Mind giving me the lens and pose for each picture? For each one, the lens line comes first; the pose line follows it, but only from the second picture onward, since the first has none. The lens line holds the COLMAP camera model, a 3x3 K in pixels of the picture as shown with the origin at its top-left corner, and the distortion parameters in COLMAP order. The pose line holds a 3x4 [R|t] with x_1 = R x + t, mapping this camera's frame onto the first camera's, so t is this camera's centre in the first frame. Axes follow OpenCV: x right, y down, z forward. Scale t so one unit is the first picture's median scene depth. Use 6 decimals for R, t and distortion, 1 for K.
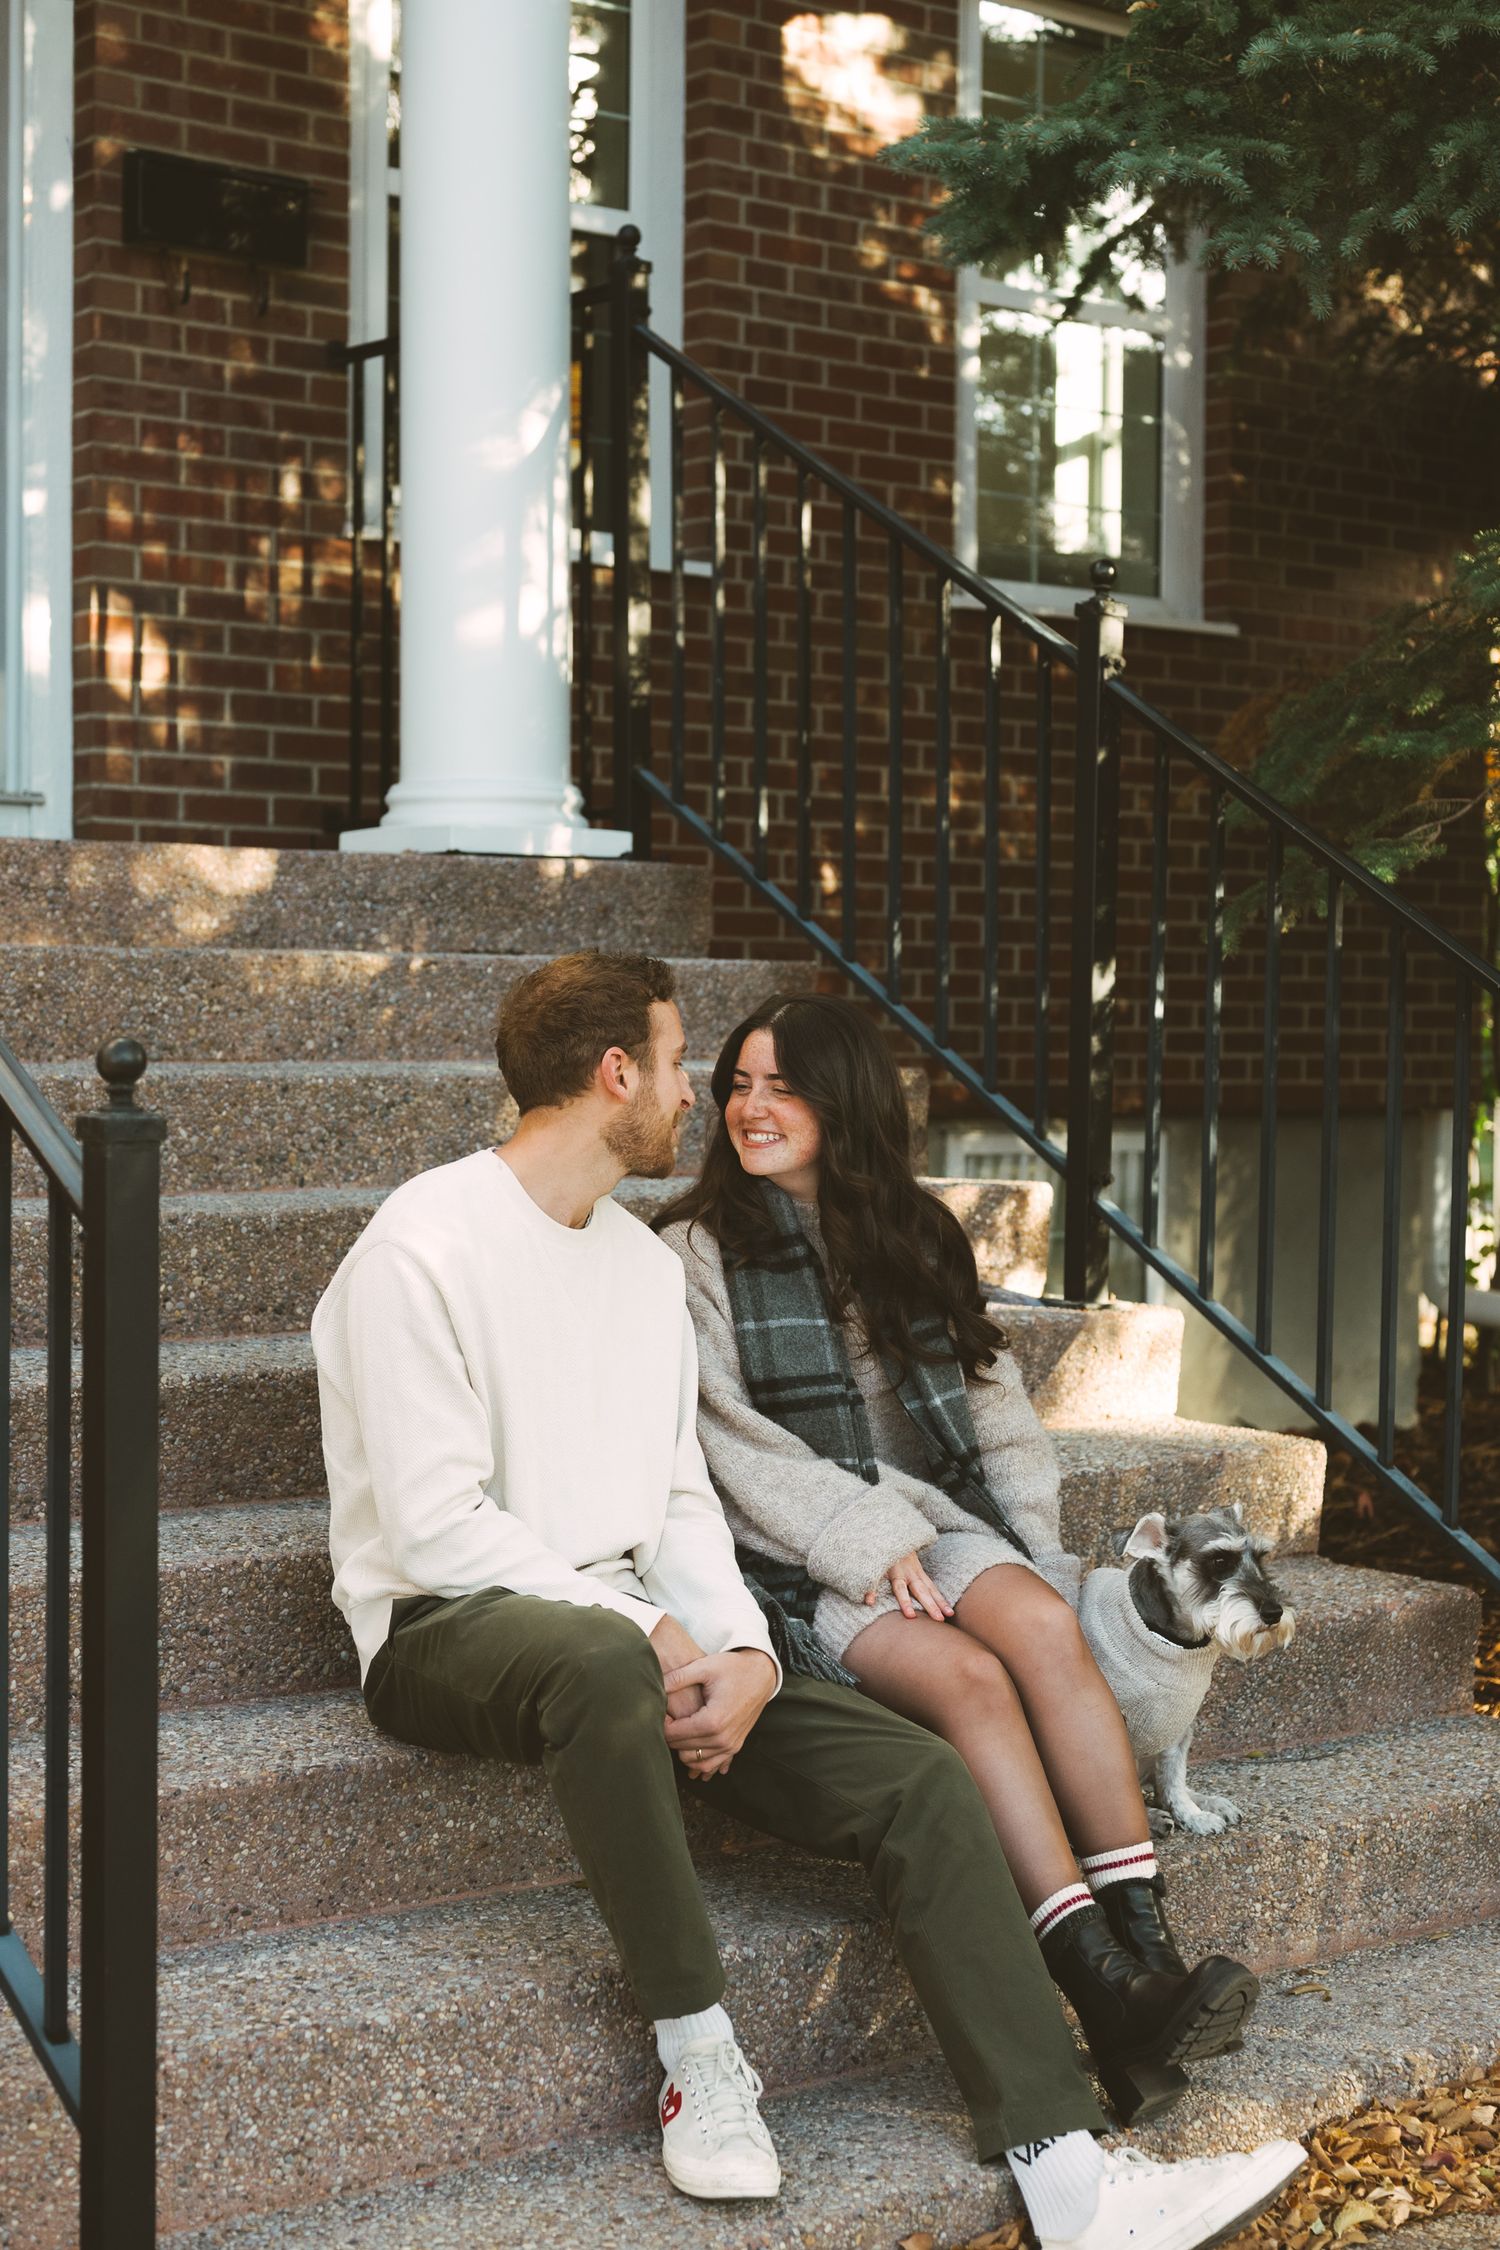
lens RADIAL K [[3506.9, 0, 750.0], [0, 3506.9, 1125.0], [0, 0, 1]] dist [-0.002947, -0.016379]
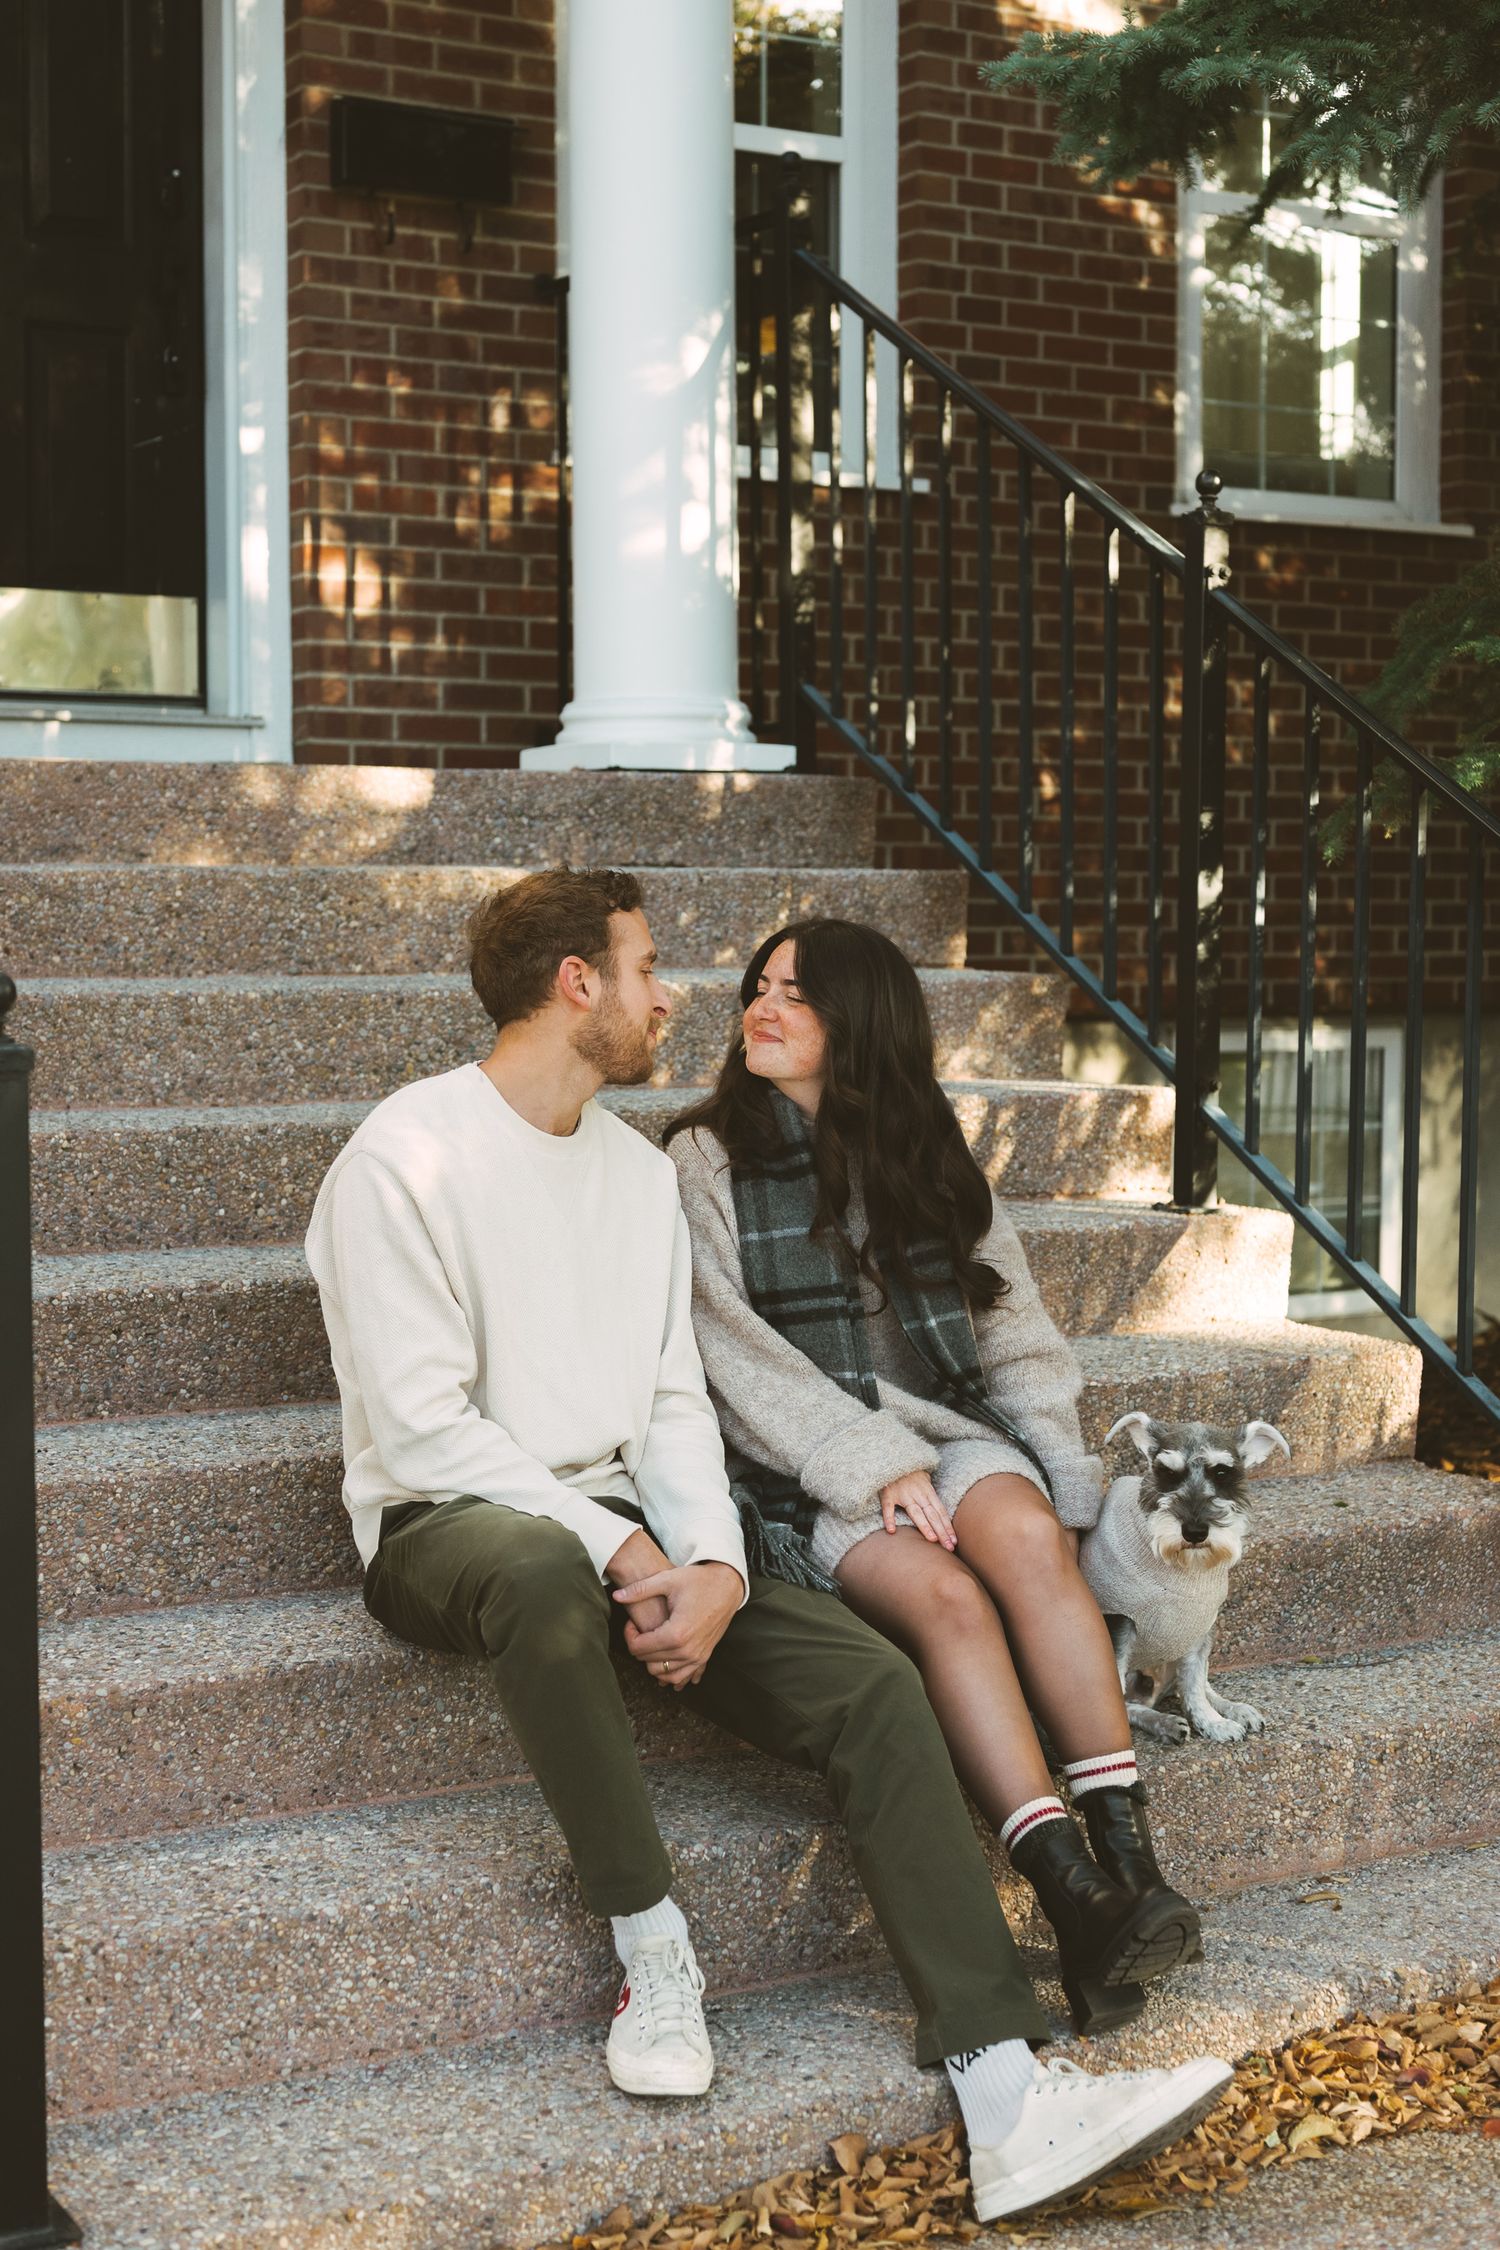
lens RADIAL K [[3318.3, 0, 750.0], [0, 3318.3, 1125.0], [0, 0, 1]] dist [-0.003024, -0.020872]
pose [[0.991044, -0.000667, -0.133535, 0.103496], [0.005289, 0.999399, 0.034261, -0.007067], [0.133432, -0.034660, 0.990452, 0.036037]]
